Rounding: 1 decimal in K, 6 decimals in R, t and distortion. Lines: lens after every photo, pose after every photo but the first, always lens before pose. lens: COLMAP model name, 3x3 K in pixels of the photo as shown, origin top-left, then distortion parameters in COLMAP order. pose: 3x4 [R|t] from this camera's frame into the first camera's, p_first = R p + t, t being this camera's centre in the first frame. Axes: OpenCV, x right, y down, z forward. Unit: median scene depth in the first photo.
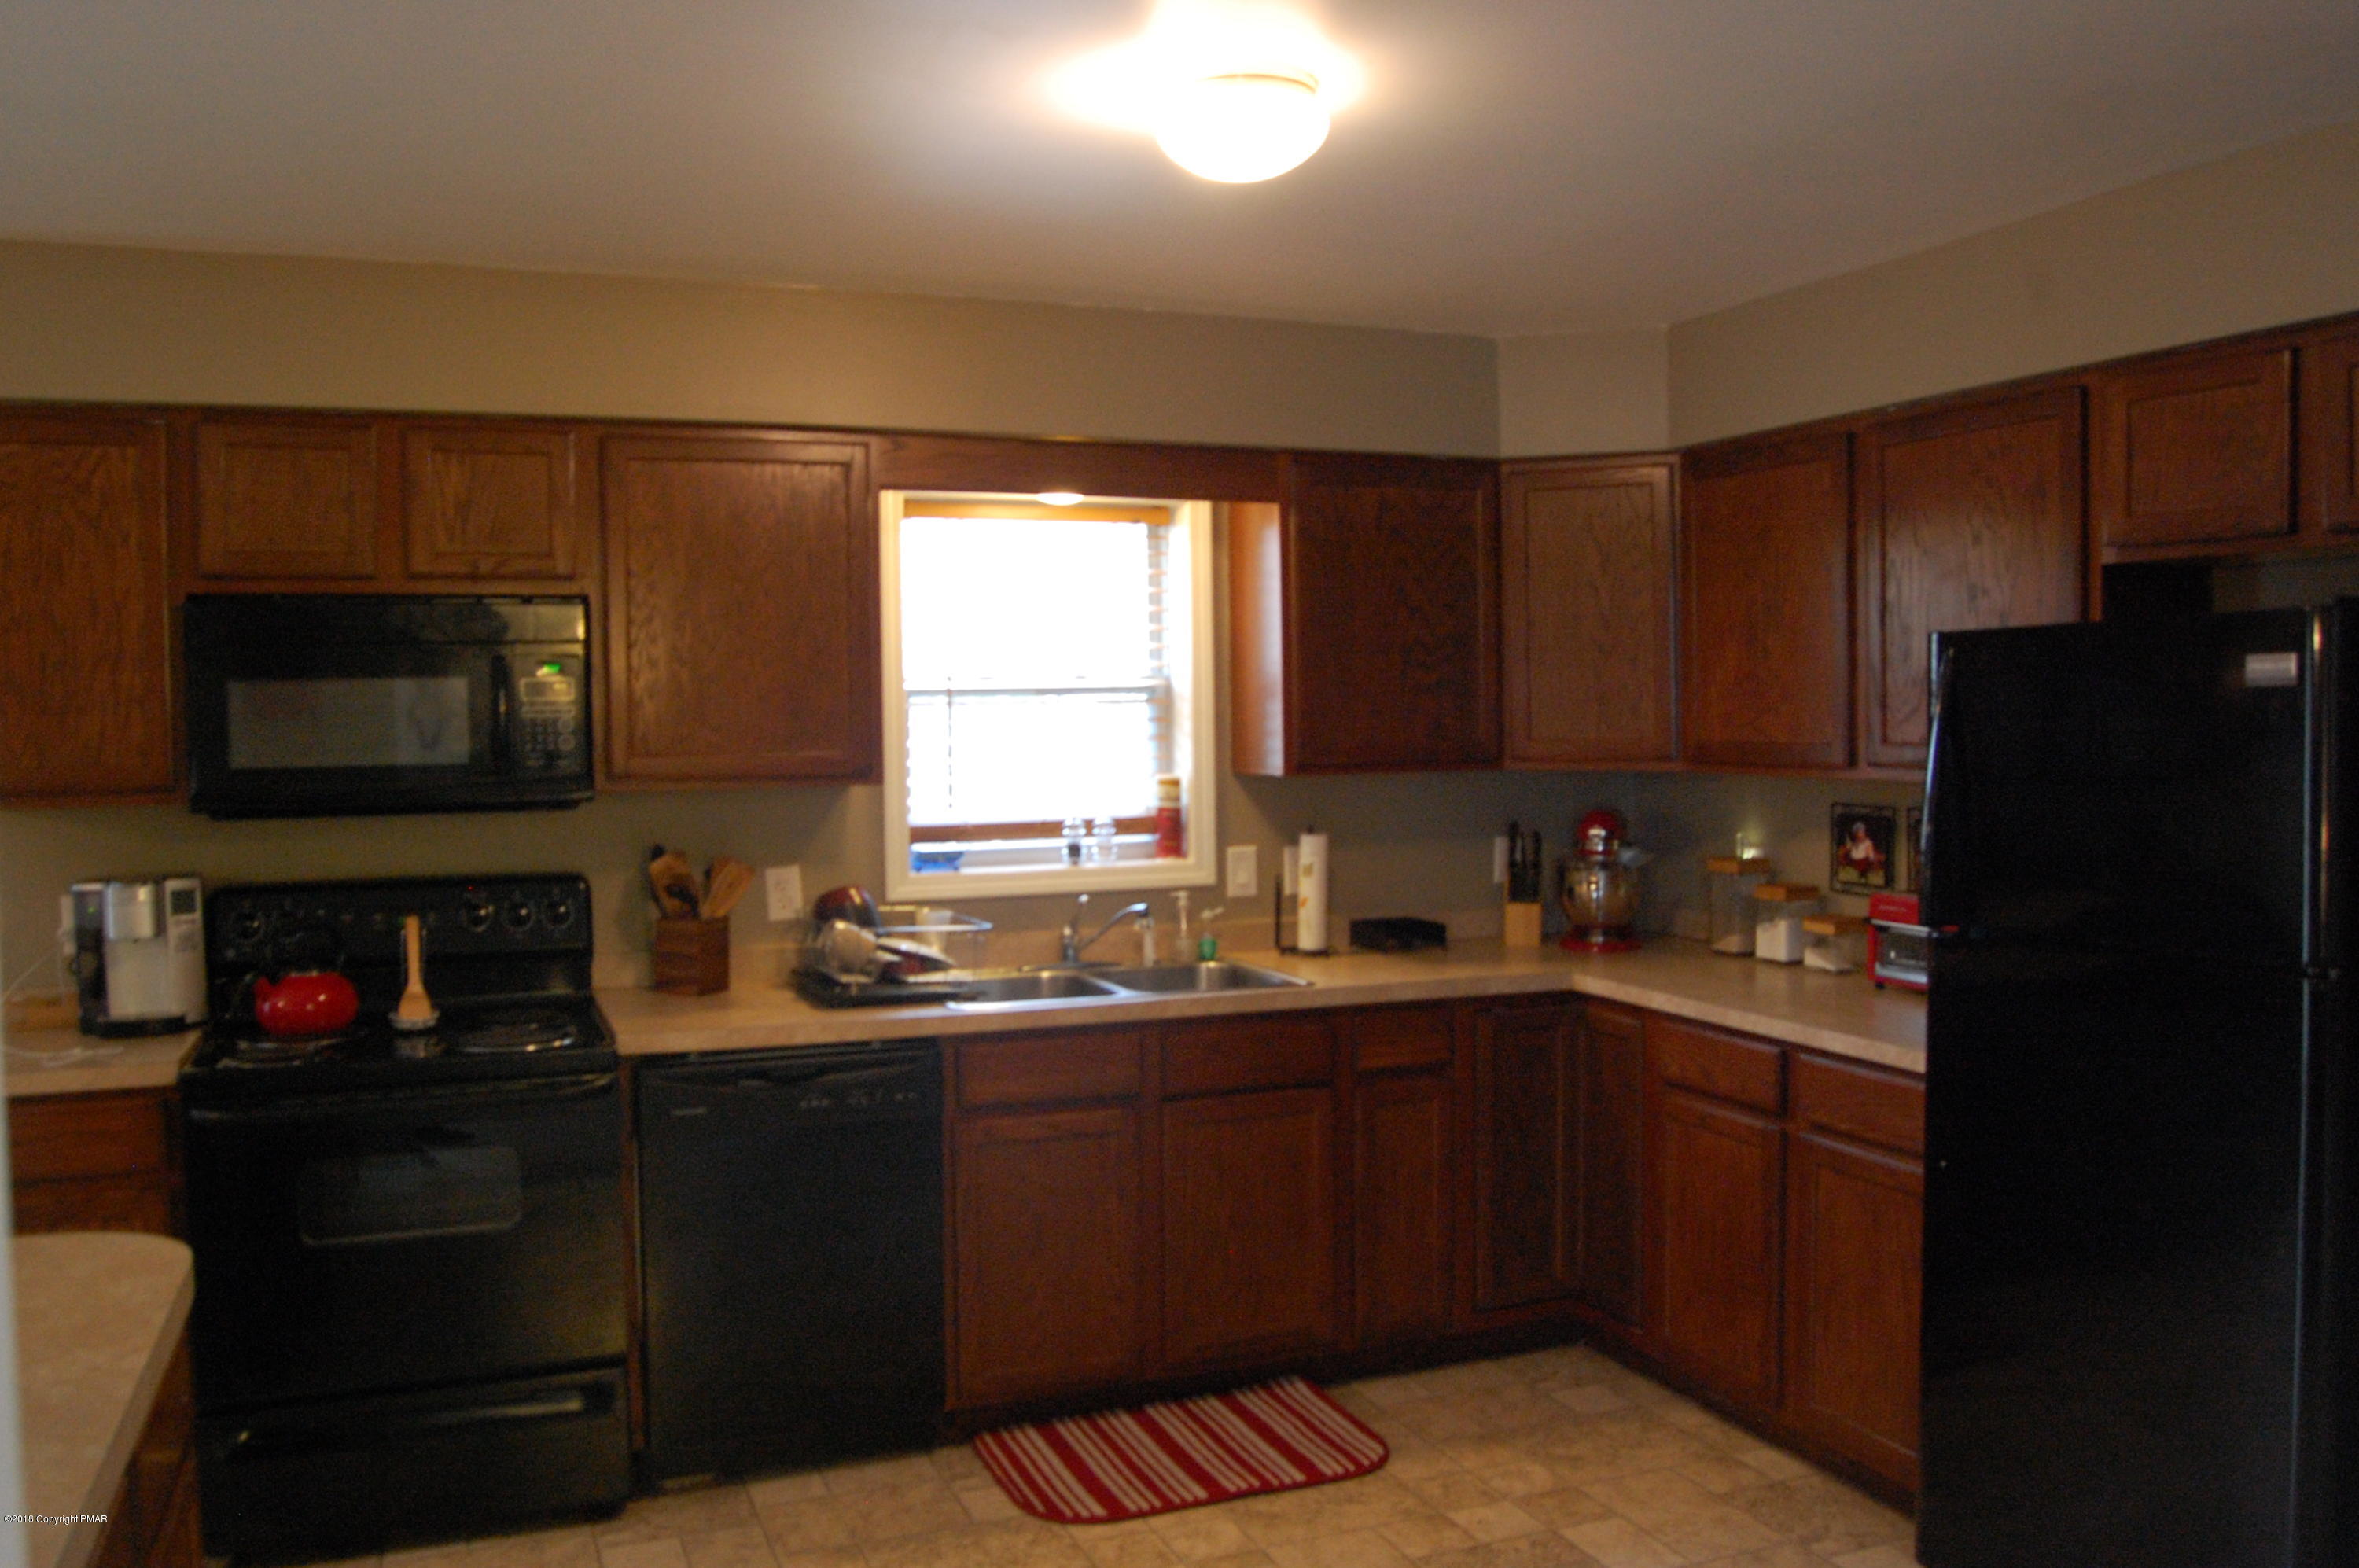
lens RADIAL K [[1916.3, 0, 1188.8], [0, 1916.3, 759.3], [0, 0, 1]] dist [-0.076138, 0.000824]
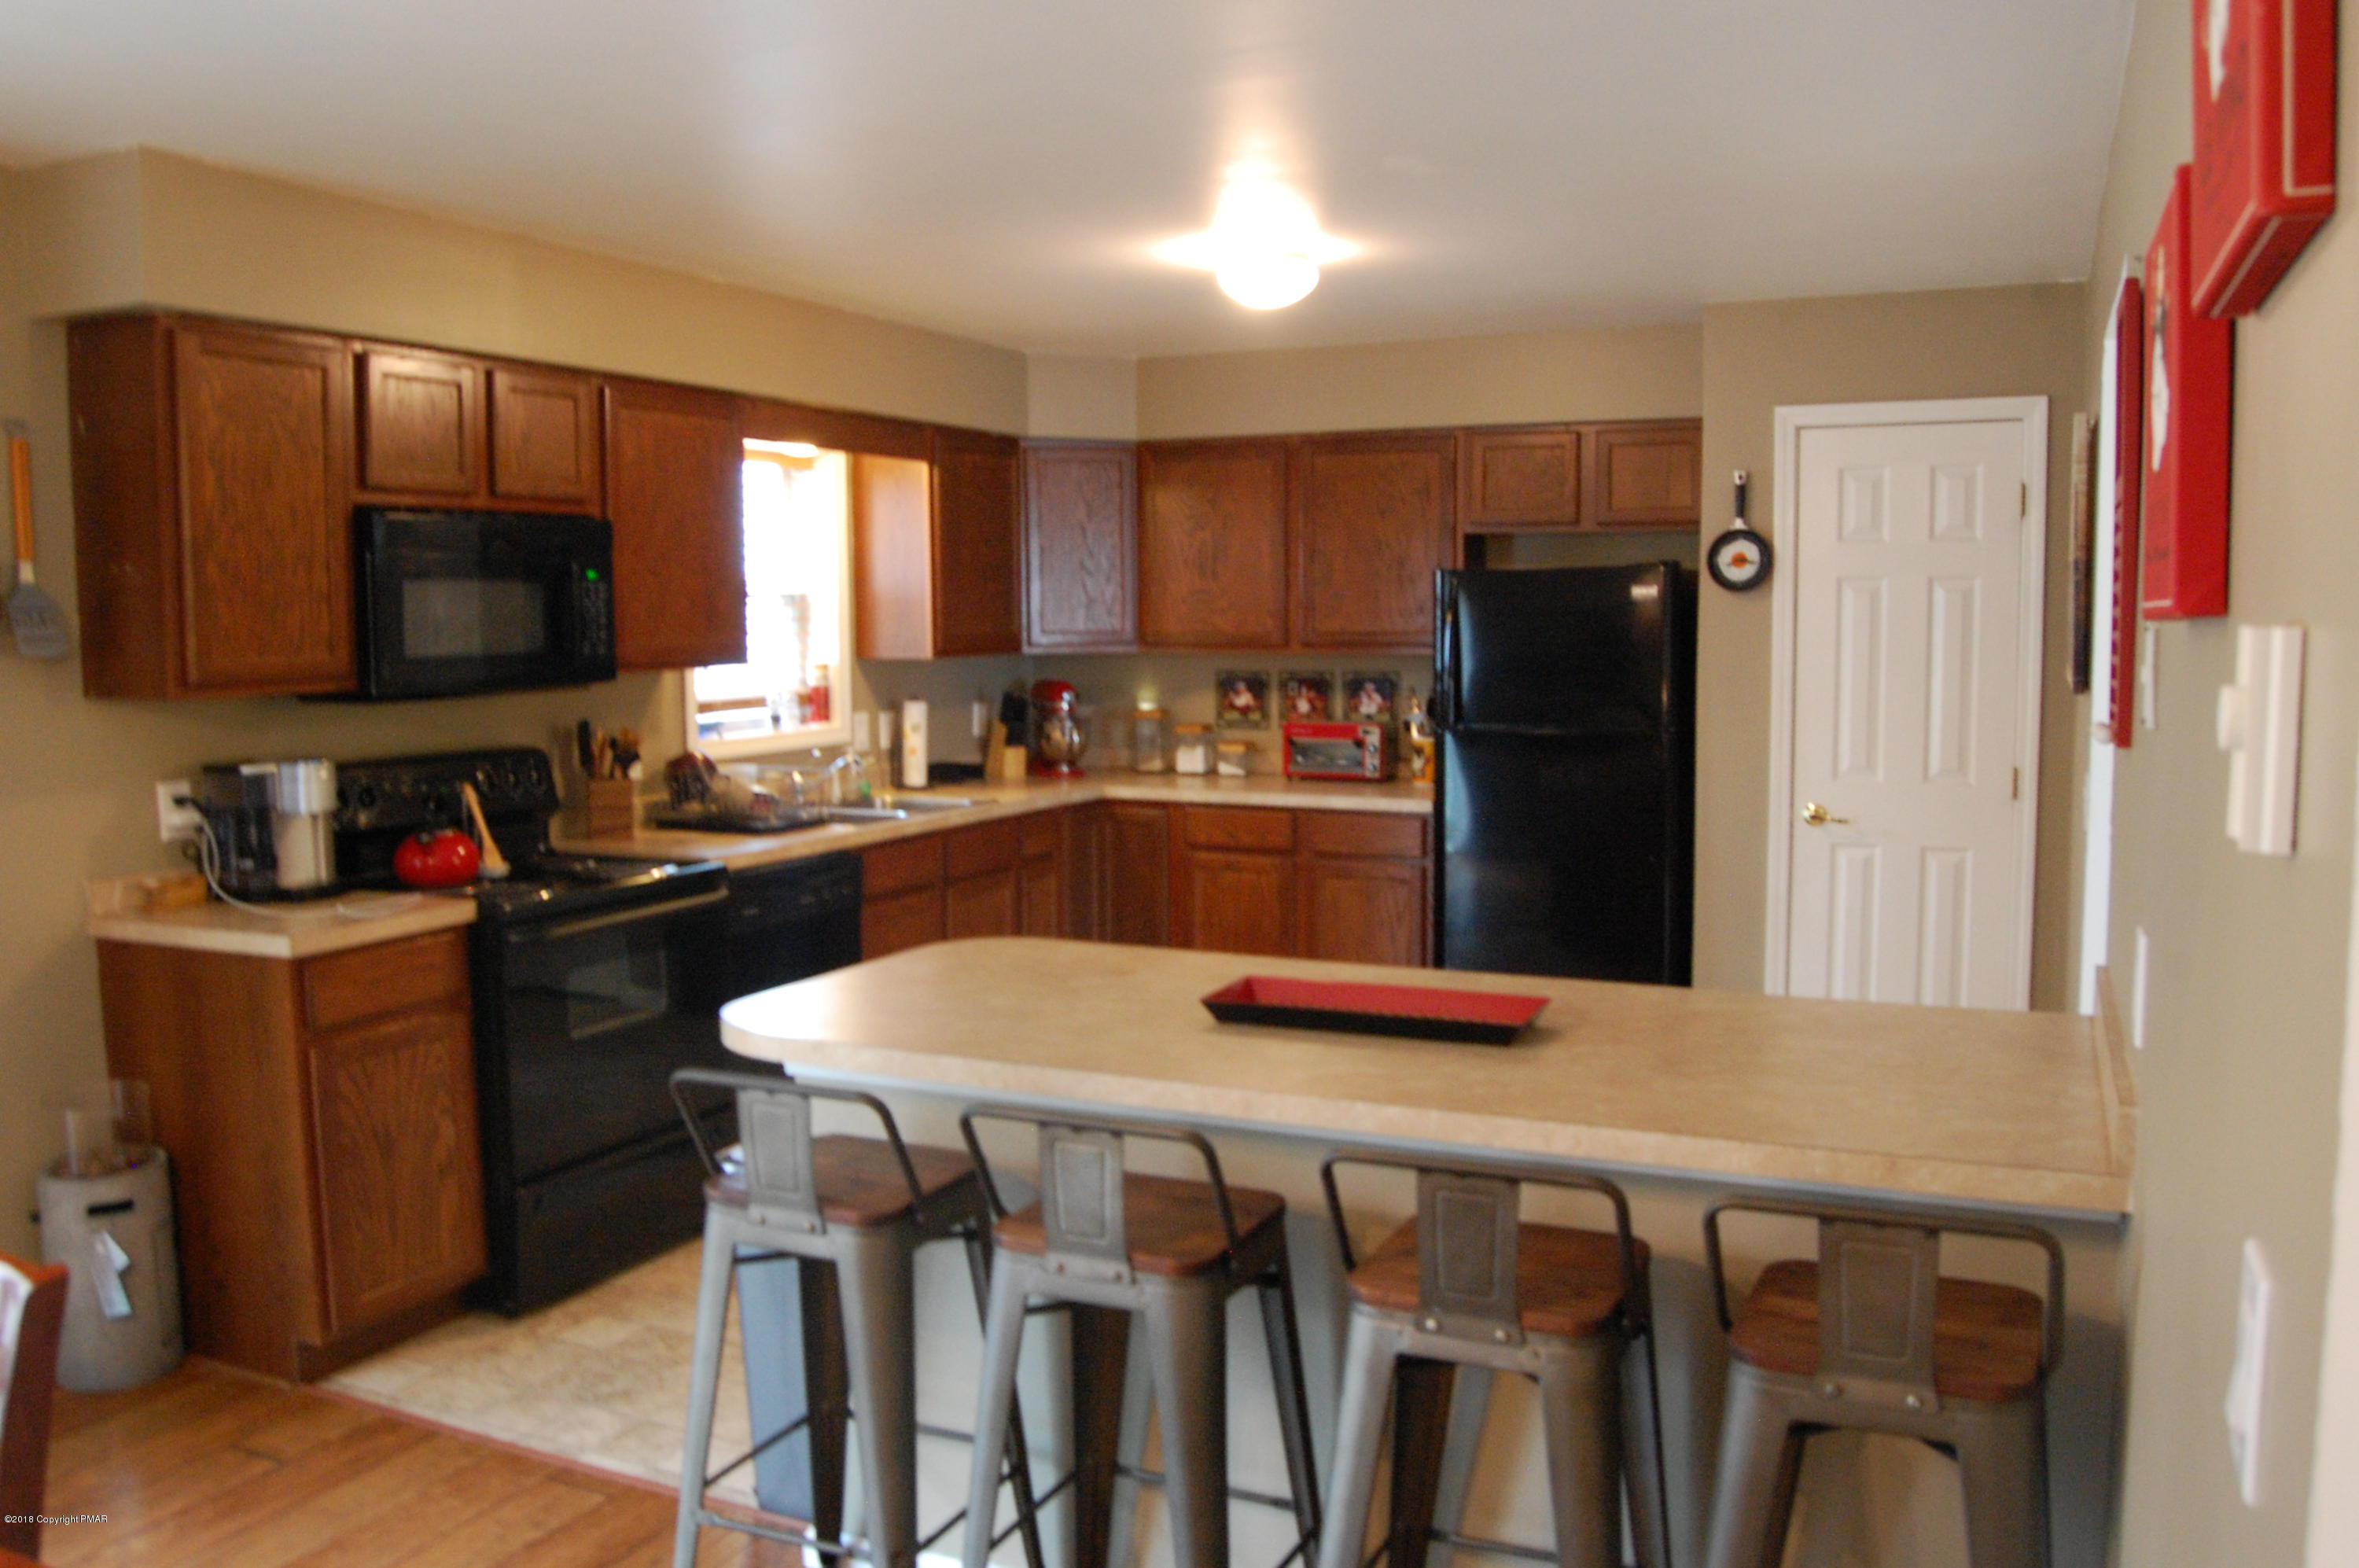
lens RADIAL K [[1817.0, 0, 1179.5], [0, 1817.0, 784.0], [0, 0, 1]] dist [-0.066896, 0.002502]
pose [[0.743589, -0.059790, 0.665958, -0.698144], [0.018414, 0.997447, 0.068990, 0.012053], [-0.668383, -0.039037, 0.742792, -0.104824]]
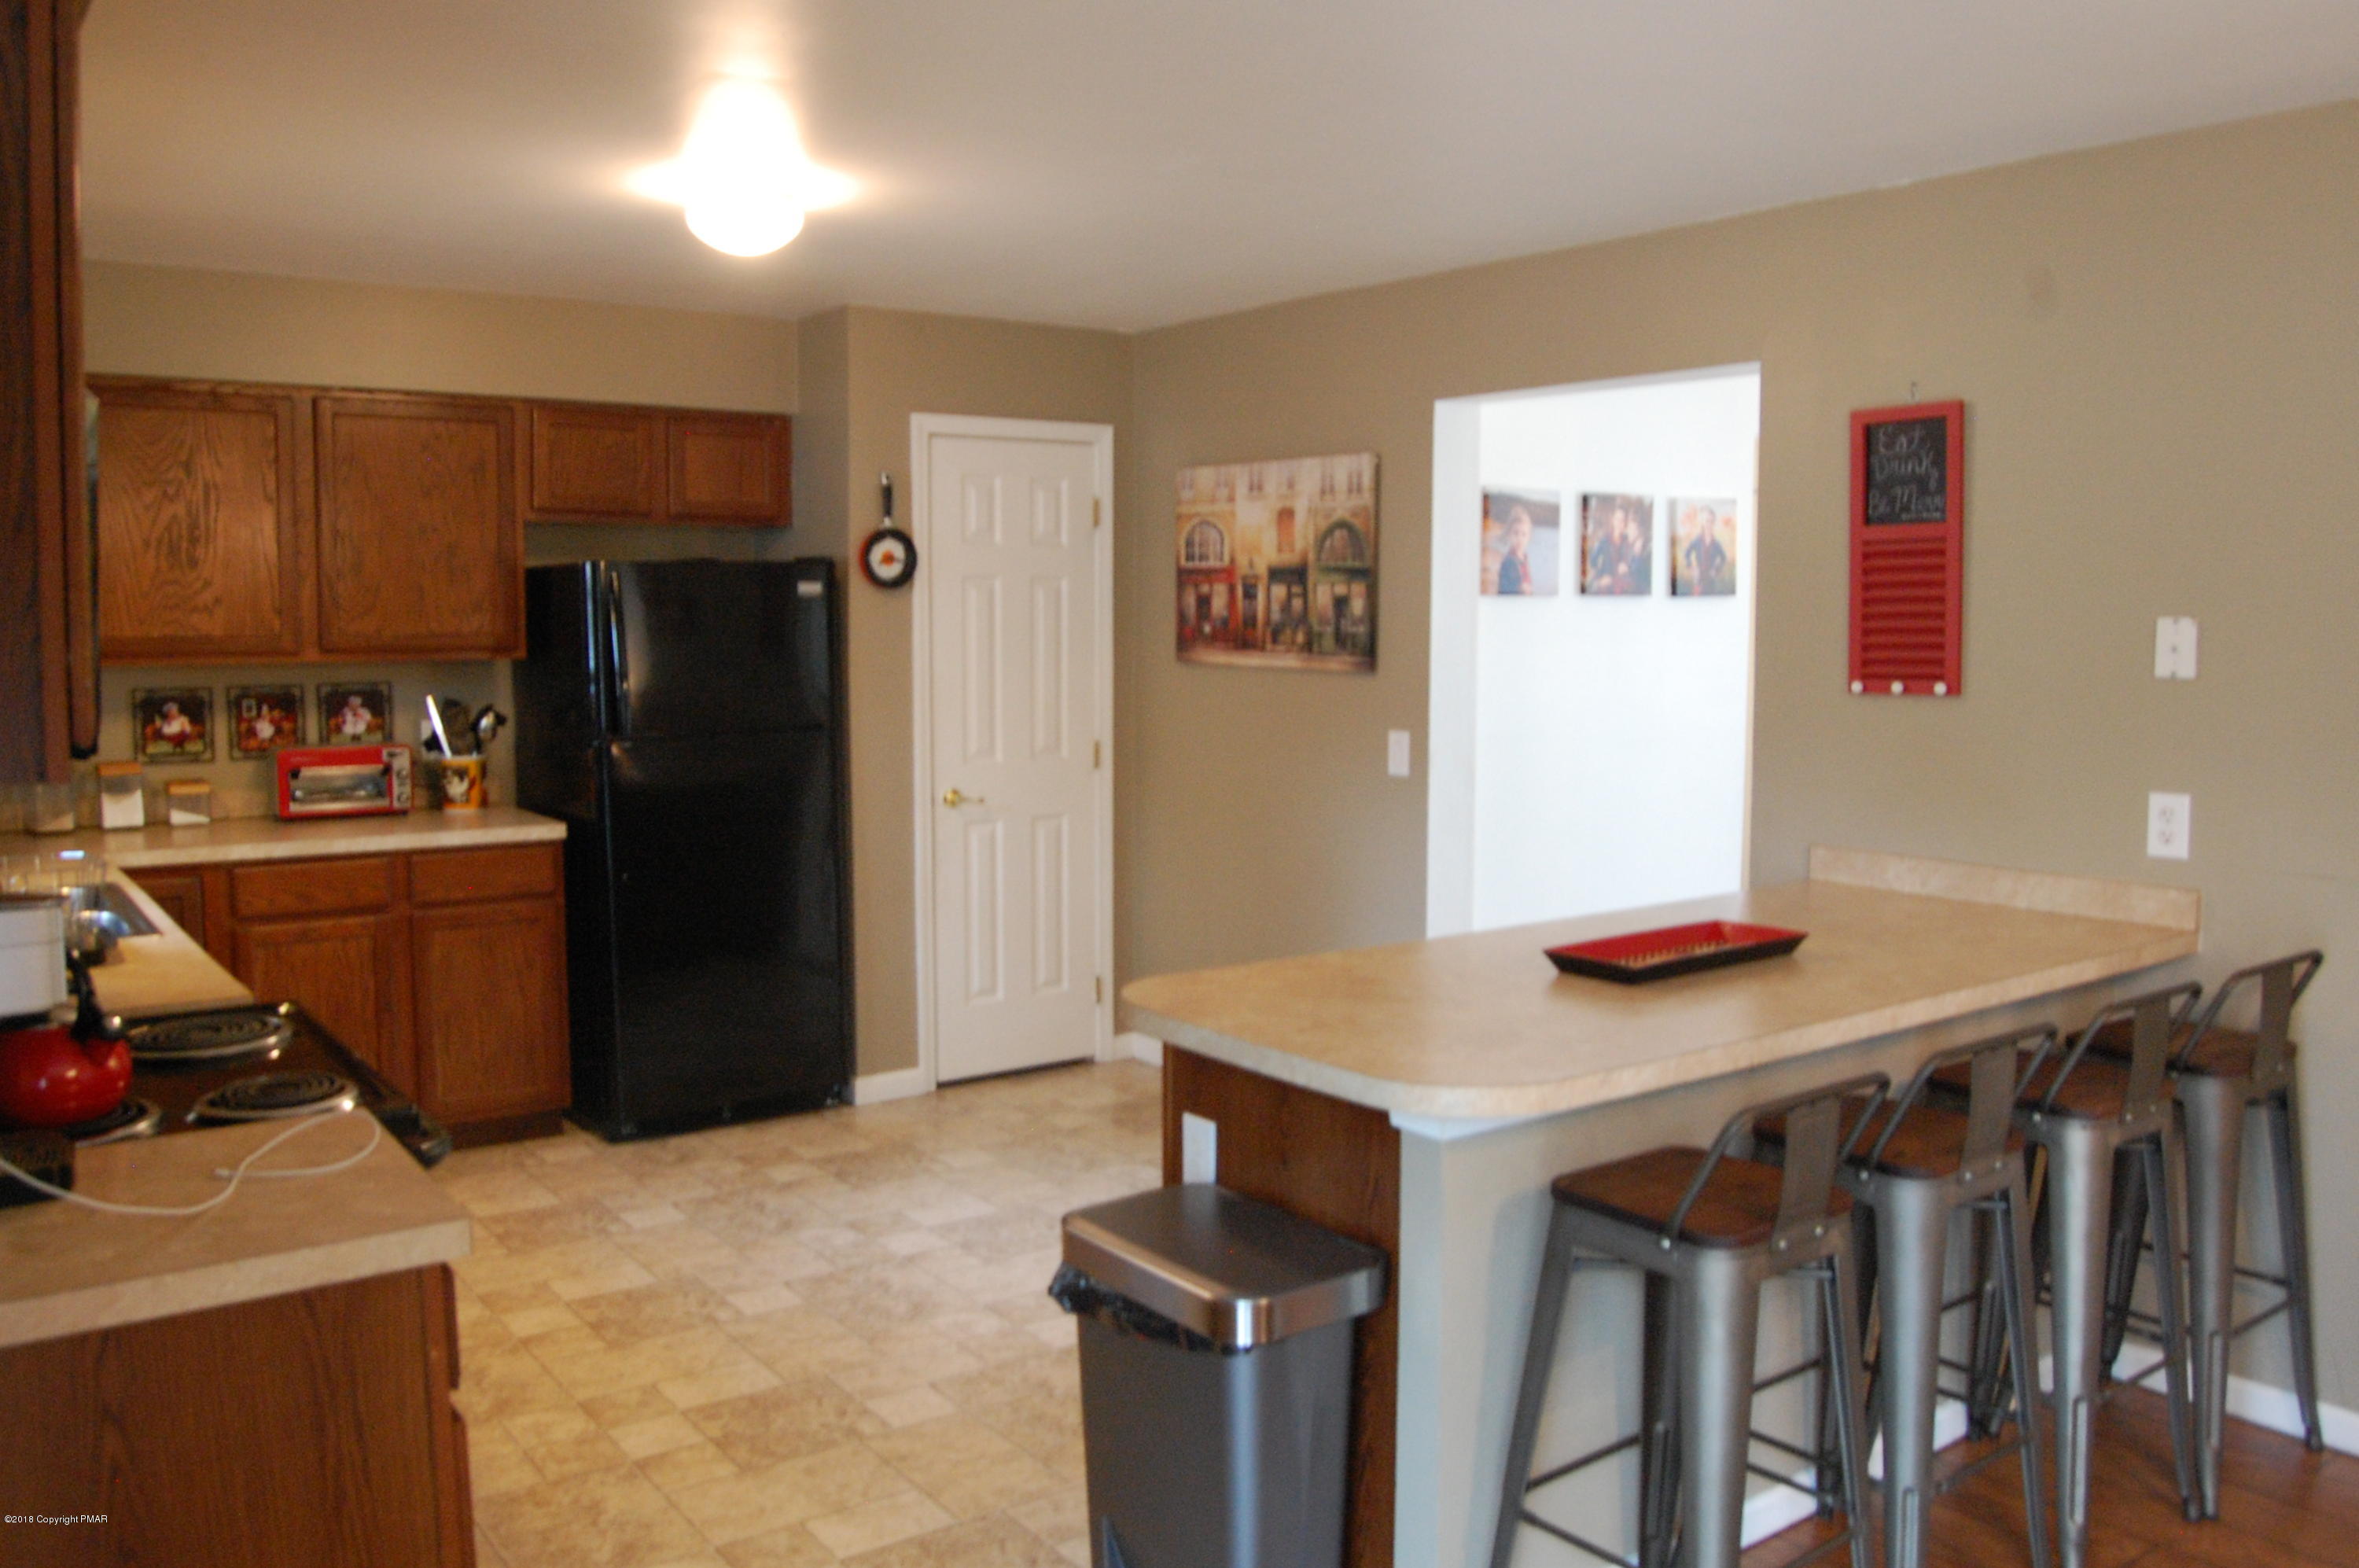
lens RADIAL K [[1916.3, 0, 1188.8], [0, 1916.3, 759.3], [0, 0, 1]] dist [-0.076138, 0.000824]
pose [[-0.220303, -0.070087, 0.972910, -0.940413], [0.028808, 0.996513, 0.078311, -0.005862], [-0.975006, 0.045279, -0.217516, 0.617226]]
